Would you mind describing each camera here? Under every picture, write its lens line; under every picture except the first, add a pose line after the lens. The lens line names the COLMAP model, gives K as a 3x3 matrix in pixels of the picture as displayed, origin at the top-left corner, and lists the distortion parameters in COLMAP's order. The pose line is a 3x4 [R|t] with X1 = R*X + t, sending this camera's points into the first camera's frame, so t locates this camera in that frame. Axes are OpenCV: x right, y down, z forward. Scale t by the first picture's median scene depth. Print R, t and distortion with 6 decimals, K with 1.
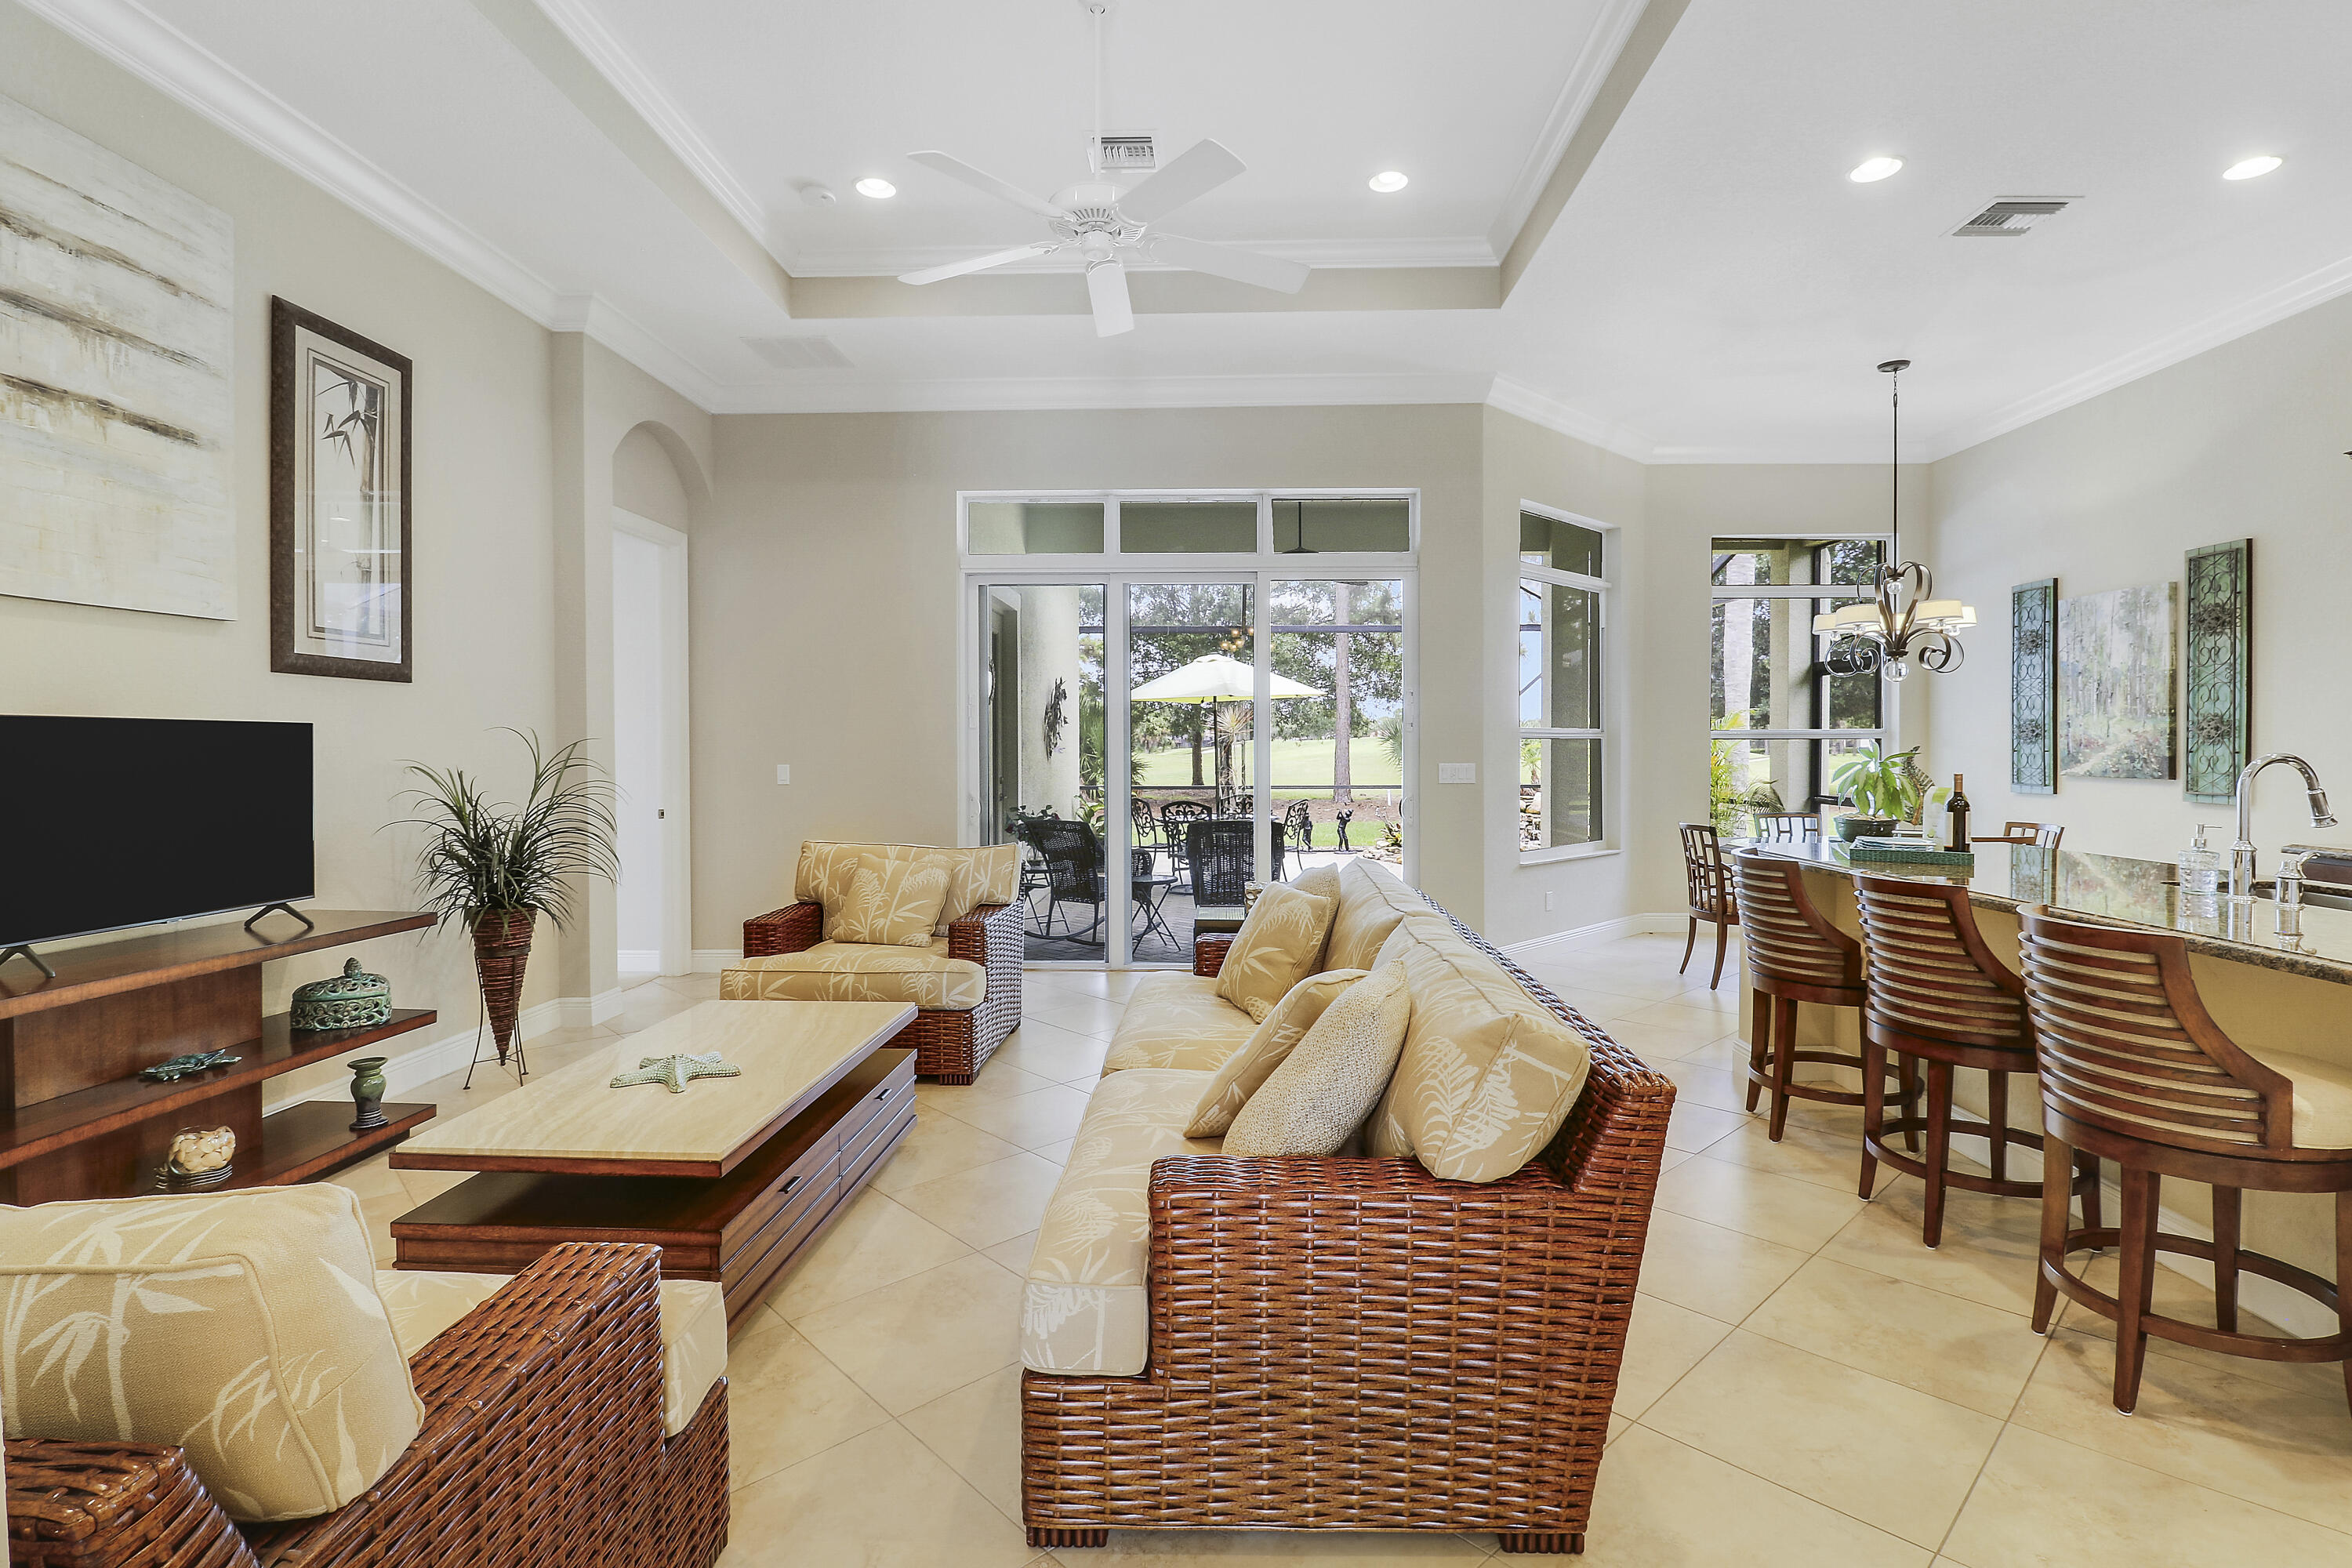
lens RADIAL K [[1125.8, 0, 1181.1], [0, 1125.8, 767.5], [0, 0, 1]] dist [-0.032946, -0.001034]
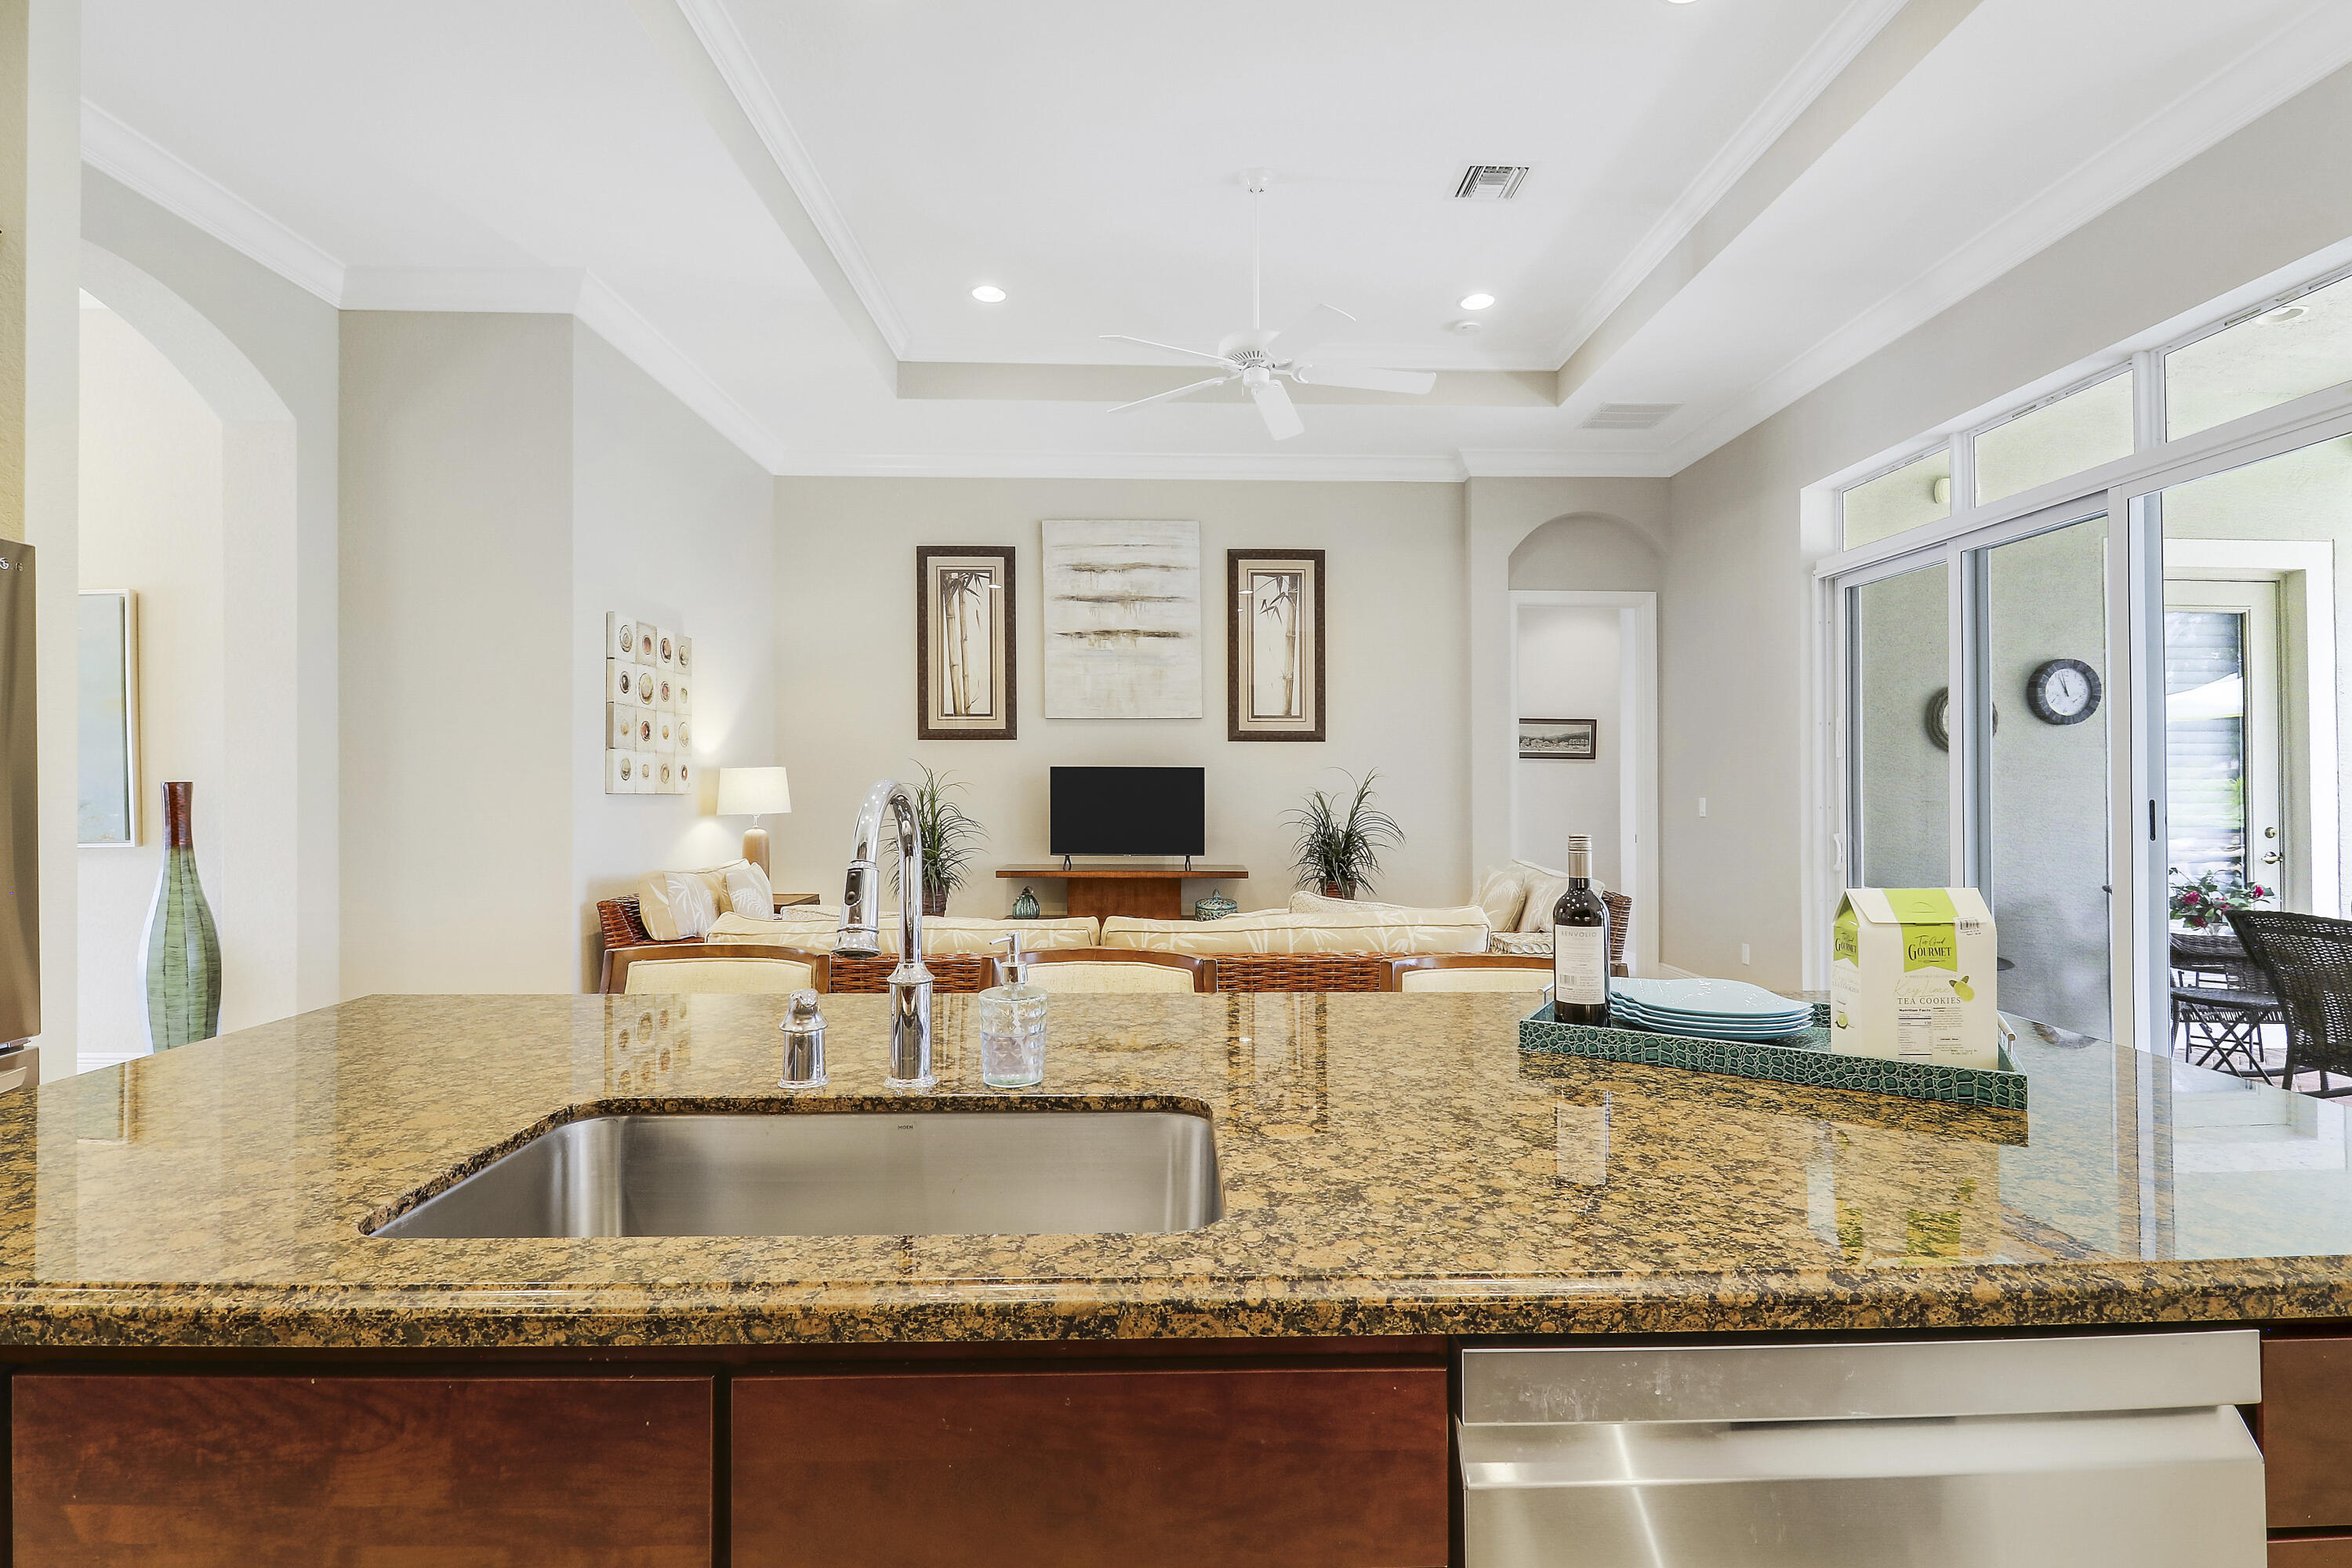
lens RADIAL K [[1068.2, 0, 1176.0], [0, 1068.2, 784.0], [0, 0, 1]] dist [-0.027310, -0.000409]
pose [[0.058742, -0.004401, -0.998263, 0.842220], [-0.017542, 0.999831, -0.005440, 0.000219], [0.998119, 0.017831, 0.058655, 0.634127]]
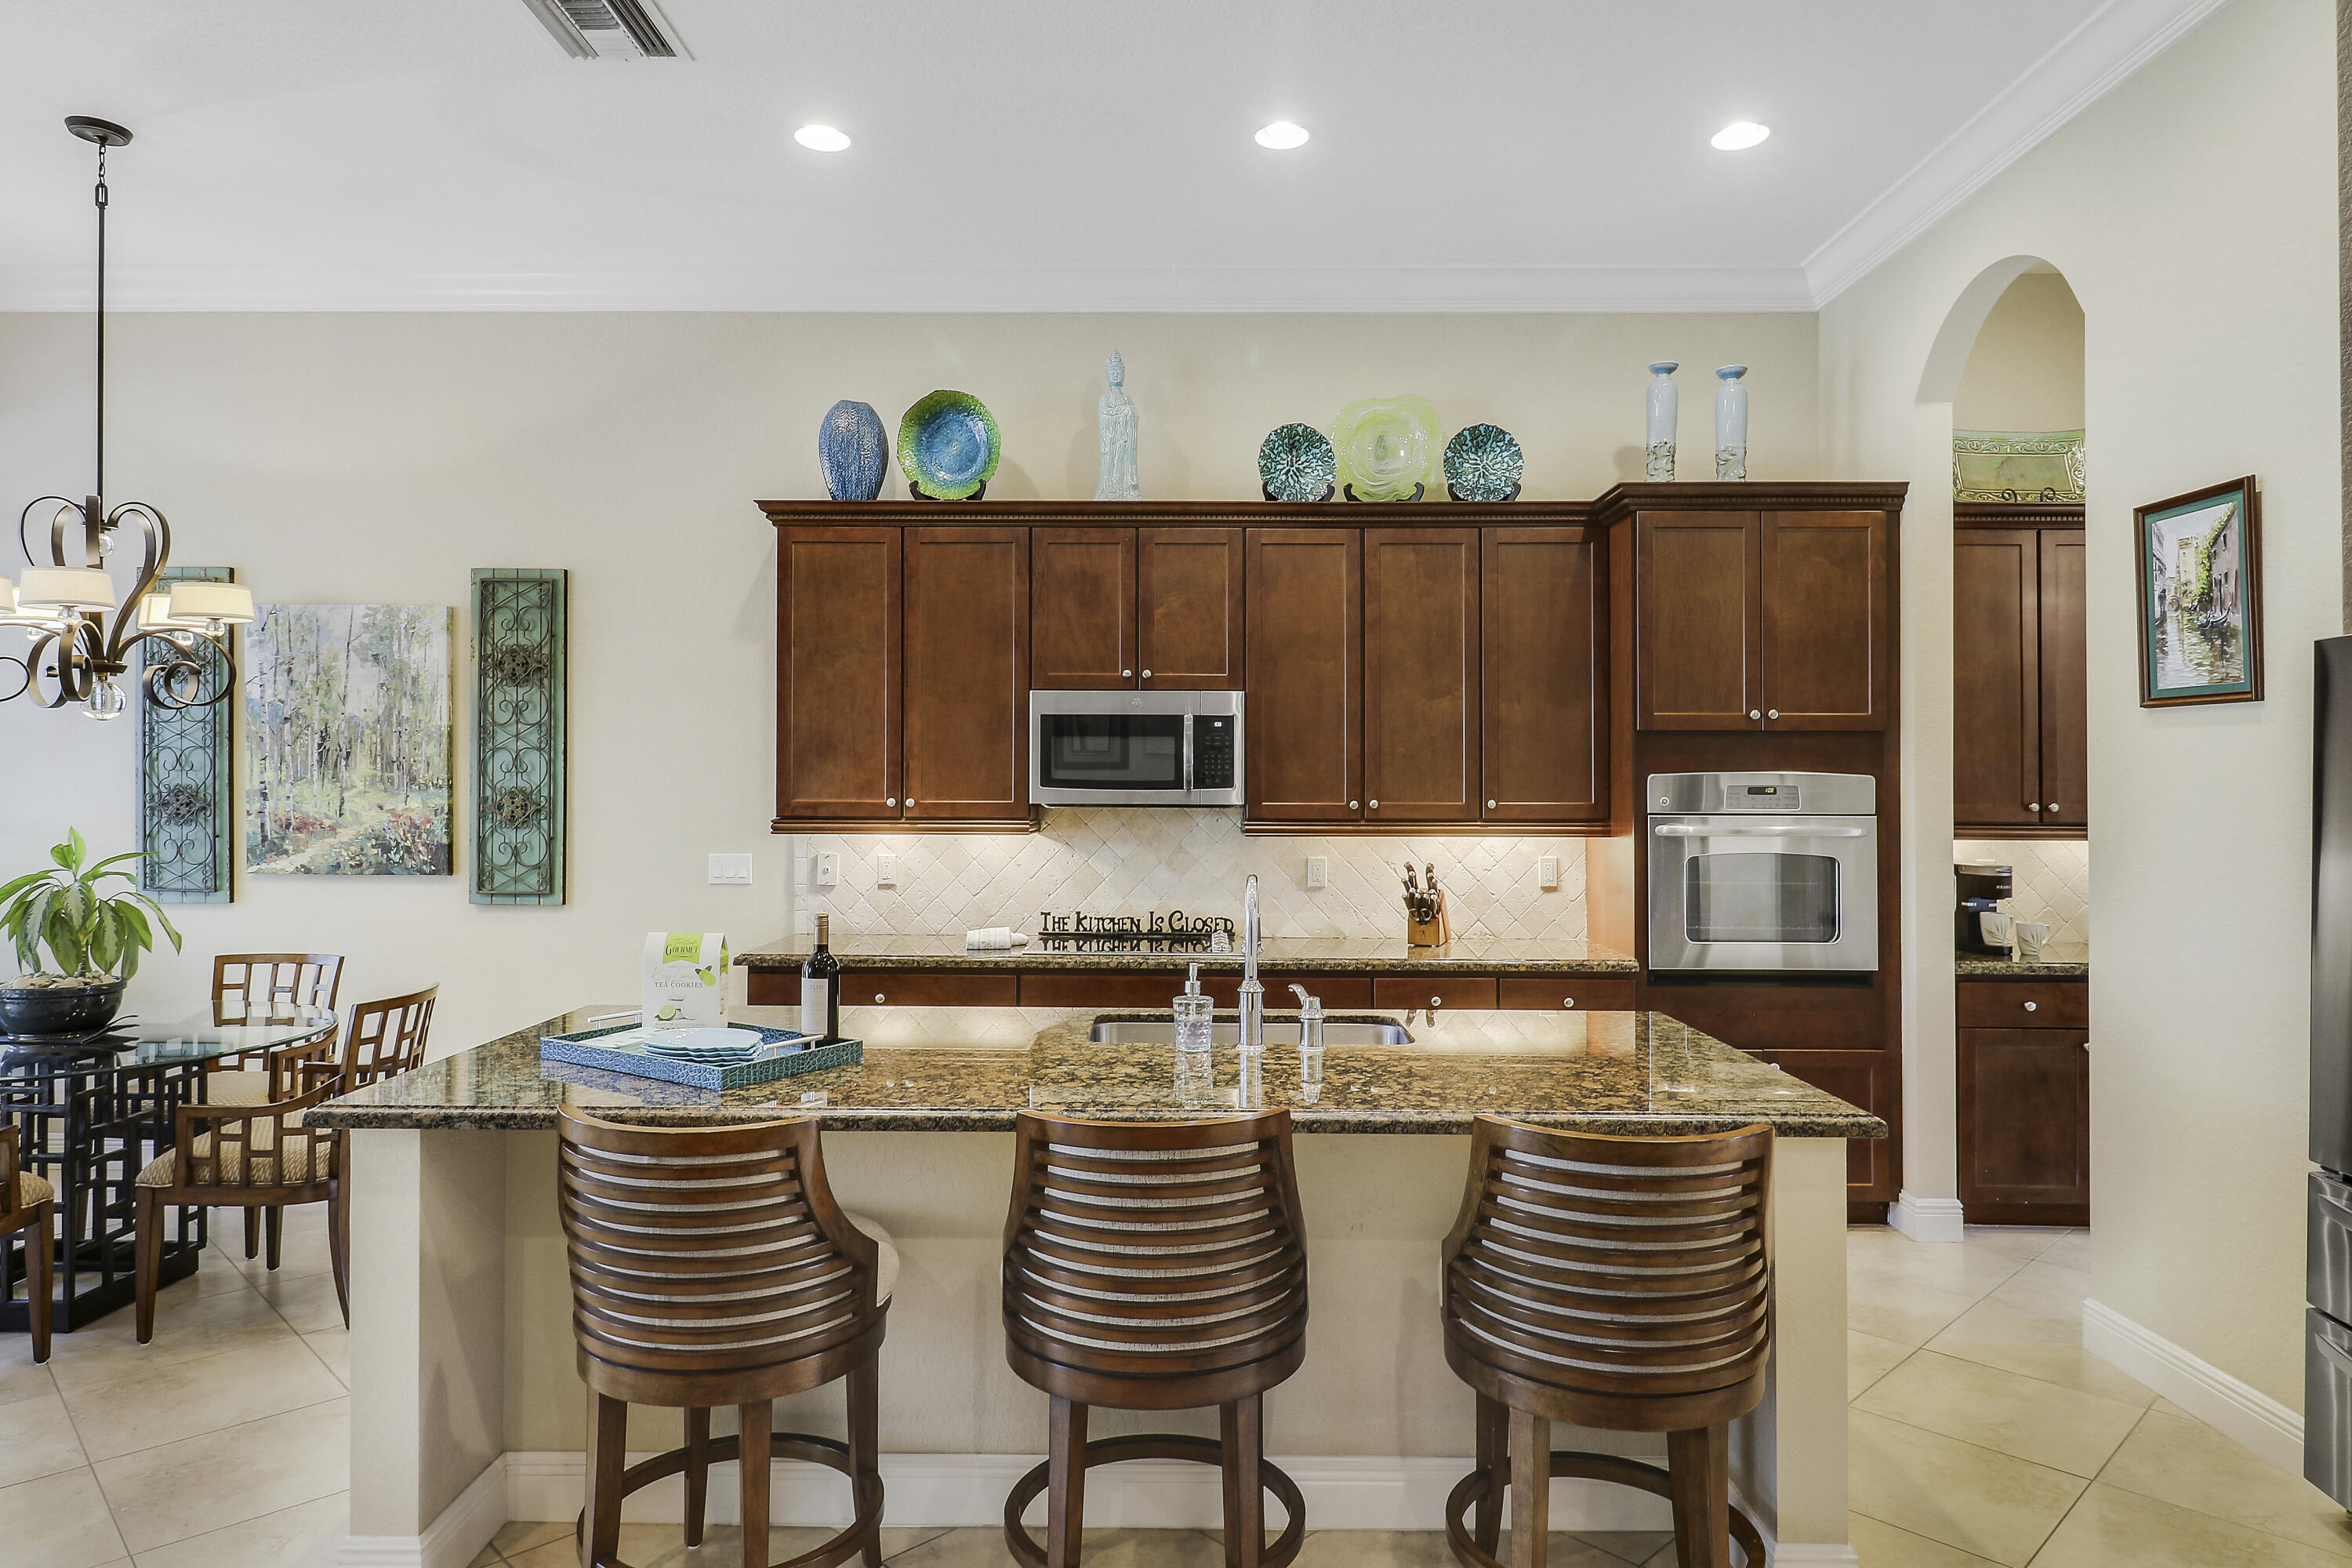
lens RADIAL K [[1420.6, 0, 1178.6], [0, 1420.6, 773.0], [0, 0, 1]] dist [0.029358, -0.025180]
pose [[-0.027291, 0.008607, 0.999590, -0.077621], [0.011214, 0.999903, -0.008304, -0.052720], [-0.999565, 0.010982, -0.027385, 0.638993]]
